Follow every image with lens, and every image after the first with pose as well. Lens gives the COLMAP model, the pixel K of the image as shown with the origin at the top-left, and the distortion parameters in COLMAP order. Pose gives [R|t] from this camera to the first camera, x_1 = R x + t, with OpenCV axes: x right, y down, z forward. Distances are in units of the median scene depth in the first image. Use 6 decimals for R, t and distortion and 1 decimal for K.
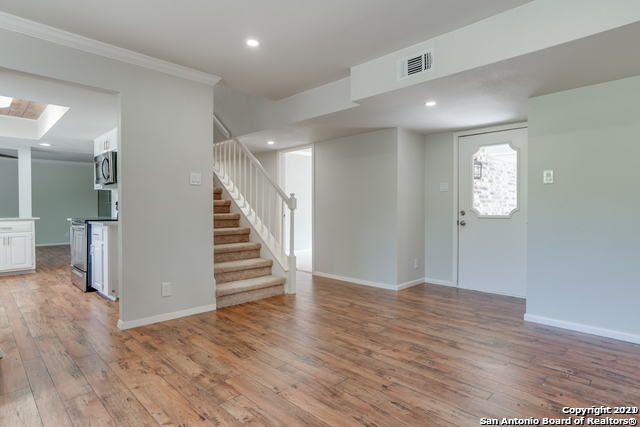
lens RADIAL K [[349.2, 0, 326.1], [0, 349.2, 214.6], [0, 0, 1]] dist [-0.006857, 0.006688]
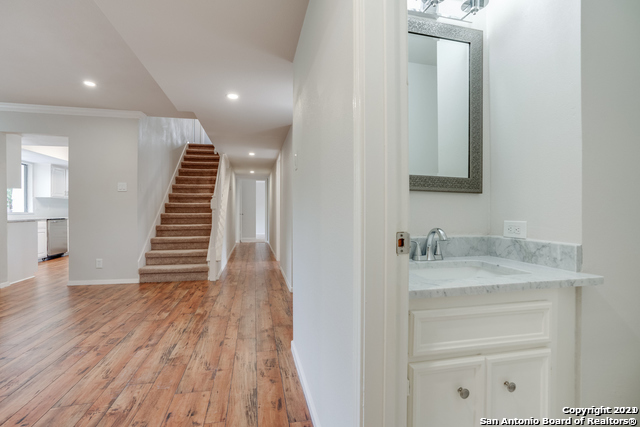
lens RADIAL K [[297.4, 0, 323.0], [0, 297.4, 211.3], [0, 0, 1]] dist [-0.026281, 0.007402]
pose [[0.830291, -0.005514, -0.557303, 0.974477], [-0.006725, 0.999779, -0.019911, 0.014470], [0.557289, 0.020280, 0.830071, 0.480768]]
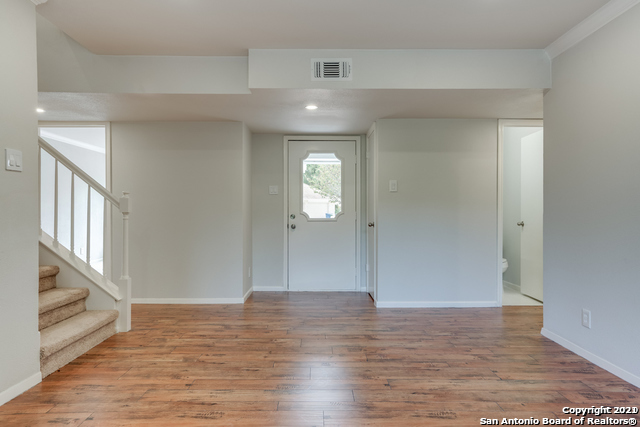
lens RADIAL K [[391.2, 0, 319.0], [0, 391.2, 212.7], [0, 0, 1]] dist [0.003680, 0.007606]
pose [[0.711510, -0.001935, 0.702673, -0.482600], [0.013628, 0.999846, -0.011046, -0.002027], [-0.702544, 0.017435, 0.711427, 0.192900]]
